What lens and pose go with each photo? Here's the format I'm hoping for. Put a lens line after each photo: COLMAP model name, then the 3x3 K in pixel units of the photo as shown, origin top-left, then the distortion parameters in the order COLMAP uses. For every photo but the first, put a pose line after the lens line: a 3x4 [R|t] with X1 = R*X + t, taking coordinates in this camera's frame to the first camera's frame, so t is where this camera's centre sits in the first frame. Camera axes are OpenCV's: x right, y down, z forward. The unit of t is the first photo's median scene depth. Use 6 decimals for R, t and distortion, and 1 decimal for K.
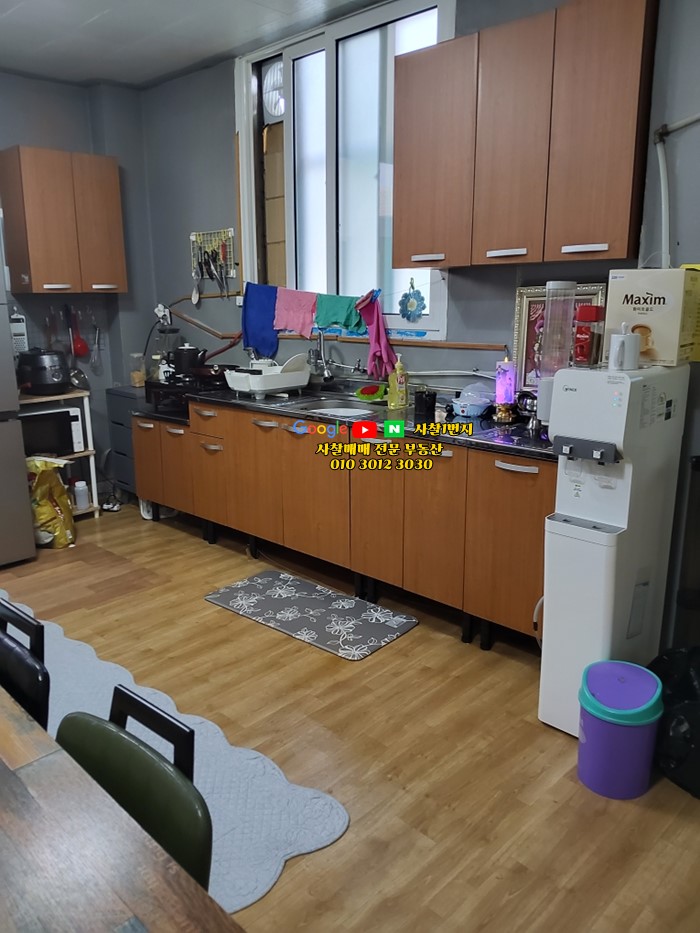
lens RADIAL K [[701.8, 0, 348.3], [0, 701.8, 466.6], [0, 0, 1]] dist [-0.033701, -0.001211]
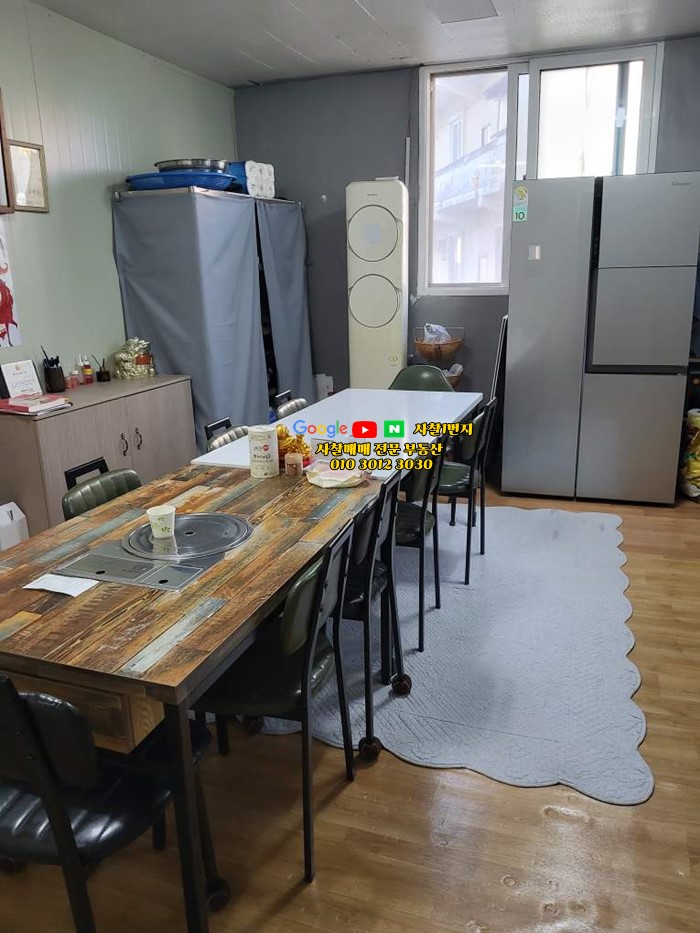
lens RADIAL K [[701.8, 0, 348.8], [0, 701.8, 465.8], [0, 0, 1]] dist [-0.033701, -0.001211]
pose [[0.431765, 0.243285, -0.868557, 0.345744], [-0.191002, 0.965762, 0.175564, -0.027751], [0.881531, 0.090094, 0.463450, 0.085096]]
